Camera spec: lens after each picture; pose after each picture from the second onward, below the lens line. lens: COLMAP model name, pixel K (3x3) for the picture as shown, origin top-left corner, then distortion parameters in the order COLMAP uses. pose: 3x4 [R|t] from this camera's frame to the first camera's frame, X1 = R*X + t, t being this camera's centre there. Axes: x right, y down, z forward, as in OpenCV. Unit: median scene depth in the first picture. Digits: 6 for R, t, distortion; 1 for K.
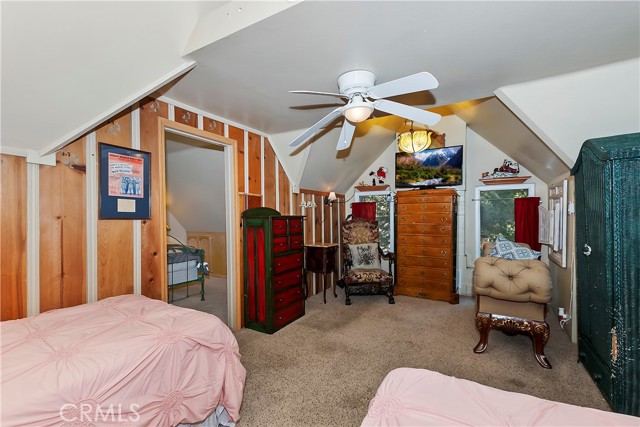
lens RADIAL K [[278.8, 0, 323.5], [0, 278.8, 222.3], [0, 0, 1]] dist [-0.003205, -0.002246]
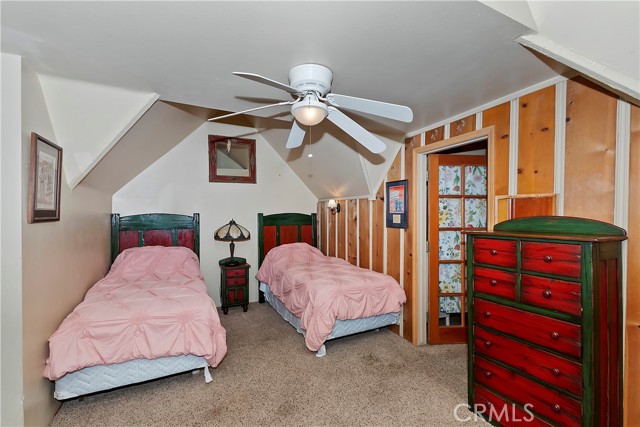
lens RADIAL K [[278.8, 0, 321.3], [0, 278.8, 214.9], [0, 0, 1]] dist [-0.003205, -0.002246]
pose [[-0.569009, 0.008314, -0.822289, 0.420437], [-0.003588, 0.999914, 0.012593, -0.052737], [0.822323, 0.010116, -0.568930, 0.814201]]
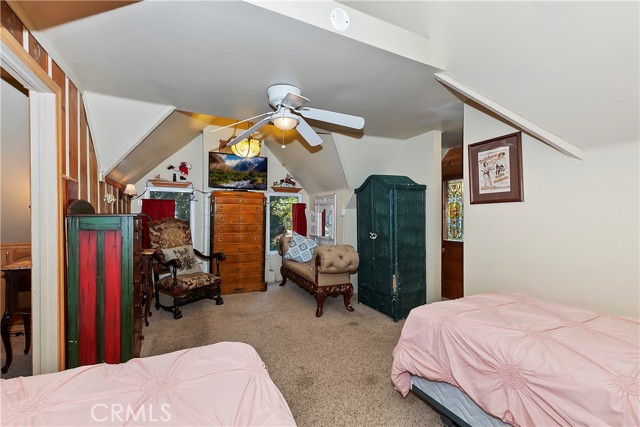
lens RADIAL K [[278.8, 0, 321.2], [0, 278.8, 215.7], [0, 0, 1]] dist [-0.003205, -0.002246]
pose [[0.547273, 0.011709, 0.836872, -0.391327], [0.010158, 0.999736, -0.020630, 0.002009], [-0.836893, 0.019792, 0.547009, 0.156109]]
